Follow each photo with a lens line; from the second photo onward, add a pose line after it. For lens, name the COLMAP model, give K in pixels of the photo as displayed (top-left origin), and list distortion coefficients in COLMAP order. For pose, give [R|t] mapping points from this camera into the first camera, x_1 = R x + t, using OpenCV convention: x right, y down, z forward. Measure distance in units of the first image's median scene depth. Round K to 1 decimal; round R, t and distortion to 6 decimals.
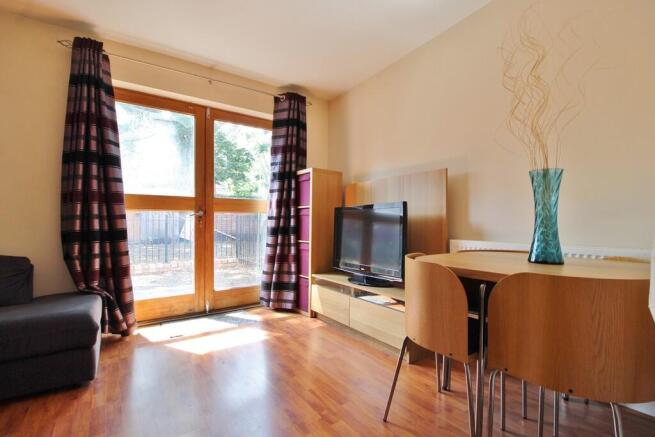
lens RADIAL K [[307.9, 0, 324.9], [0, 307.9, 220.0], [0, 0, 1]] dist [-0.003561, -0.003551]
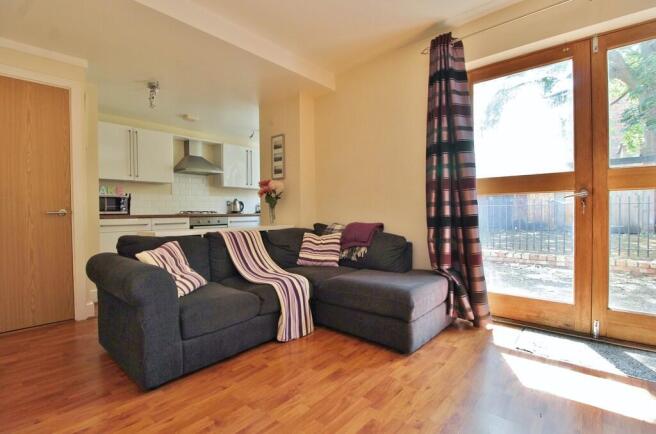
lens RADIAL K [[308.4, 0, 329.3], [0, 308.4, 216.0], [0, 0, 1]] dist [-0.003561, -0.003551]
pose [[0.249086, 0.012866, -0.968396, 0.163345], [0.021837, 0.999583, 0.018897, 0.003840], [0.968235, -0.025854, 0.248701, 0.321583]]
